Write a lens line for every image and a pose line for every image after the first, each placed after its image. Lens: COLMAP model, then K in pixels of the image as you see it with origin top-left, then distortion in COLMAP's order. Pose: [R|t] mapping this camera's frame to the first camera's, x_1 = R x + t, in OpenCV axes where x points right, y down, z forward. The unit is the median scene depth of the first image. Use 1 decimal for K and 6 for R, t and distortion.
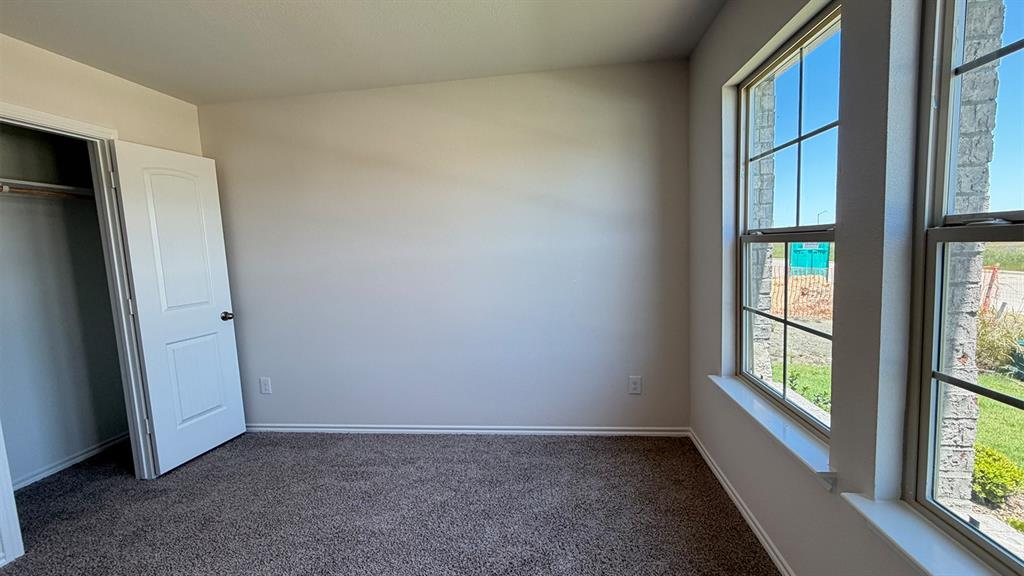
lens RADIAL K [[414.8, 0, 513.2], [0, 414.8, 283.8], [0, 0, 1]] dist [0.000087, -0.000143]
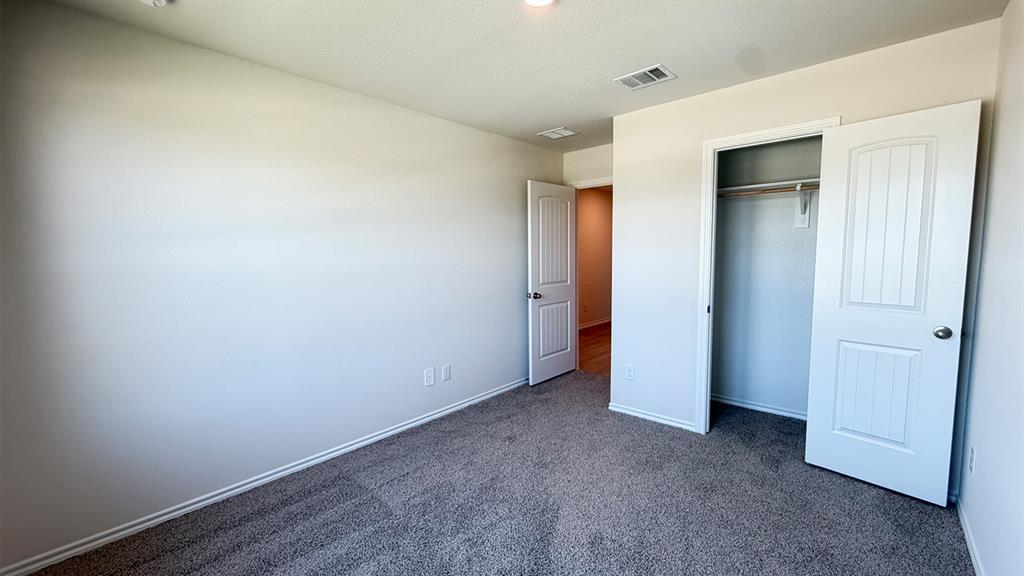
lens RADIAL K [[414.8, 0, 513.2], [0, 414.8, 283.8], [0, 0, 1]] dist [0.000087, -0.000143]
pose [[-0.565179, 0.120109, -0.816178, 0.305590], [-0.052322, 0.982134, 0.180763, -0.102875], [0.823307, 0.144868, -0.548798, 0.858585]]
